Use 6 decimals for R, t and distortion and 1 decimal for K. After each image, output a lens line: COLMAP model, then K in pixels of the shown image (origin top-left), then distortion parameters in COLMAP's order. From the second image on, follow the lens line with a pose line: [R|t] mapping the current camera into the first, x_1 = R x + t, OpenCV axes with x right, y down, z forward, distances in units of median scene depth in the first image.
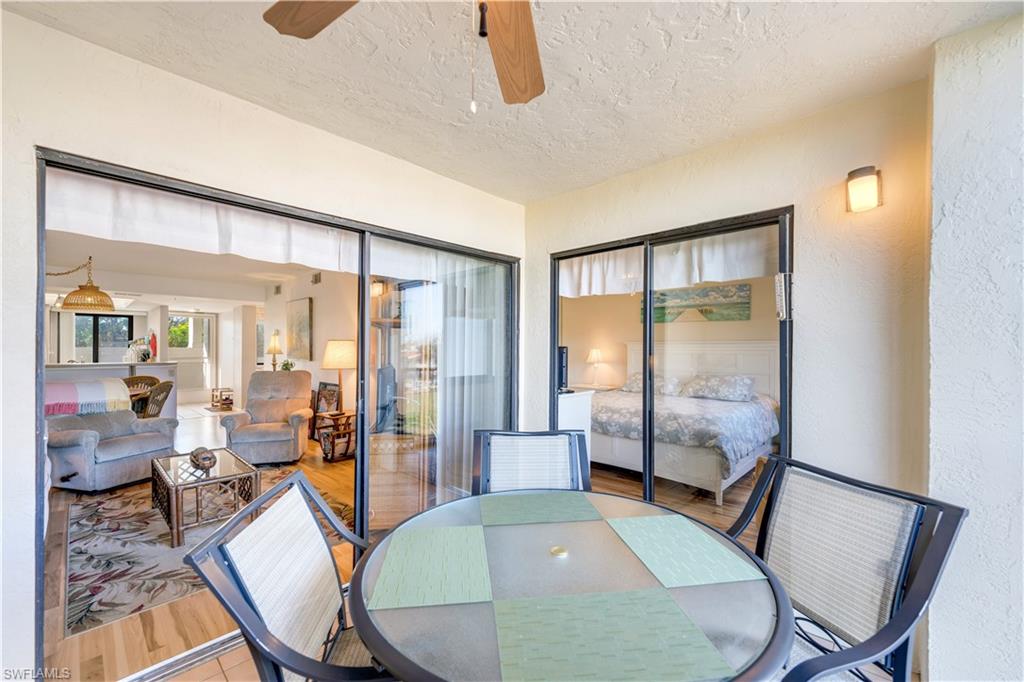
lens RADIAL K [[416.6, 0, 511.7], [0, 416.6, 345.7], [0, 0, 1]] dist [0.002764, -0.000745]
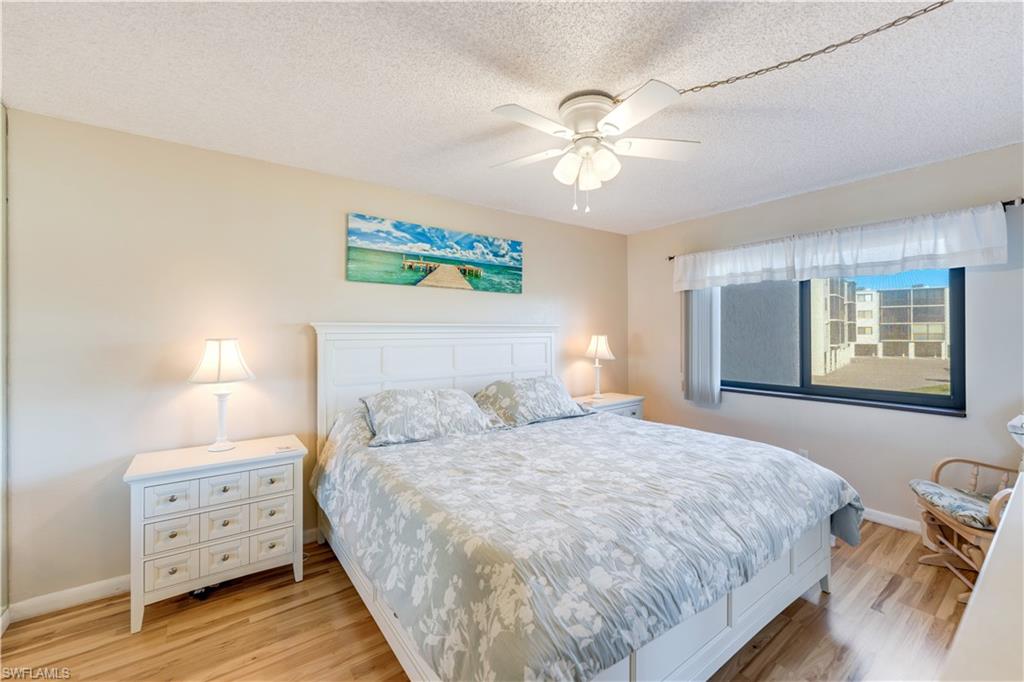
lens RADIAL K [[416.6, 0, 516.9], [0, 416.6, 332.7], [0, 0, 1]] dist [0.002764, -0.000745]
pose [[0.167233, -0.004800, 0.985906, -0.114476], [-0.002525, 0.999983, 0.005297, -0.000752], [-0.985914, -0.003376, 0.167218, 0.851339]]
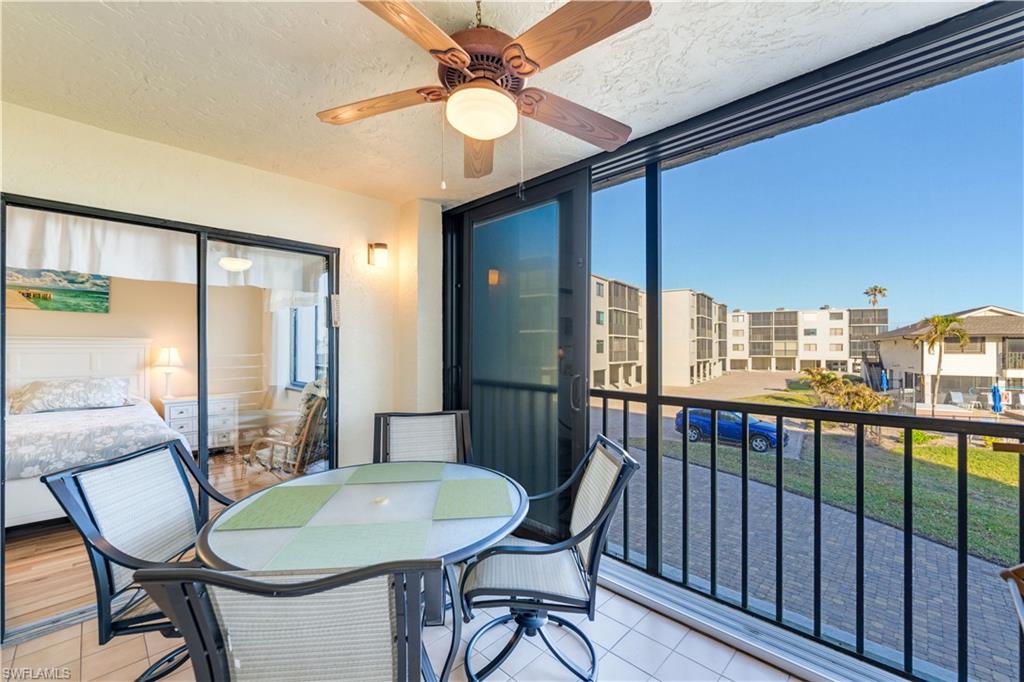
lens RADIAL K [[416.6, 0, 518.0], [0, 416.6, 347.4], [0, 0, 1]] dist [0.002764, -0.000745]
pose [[0.000512, -0.002583, 0.999997, -0.288061], [-0.007964, 0.999965, 0.002587, 0.000098], [-0.999968, -0.007966, 0.000491, 0.138348]]
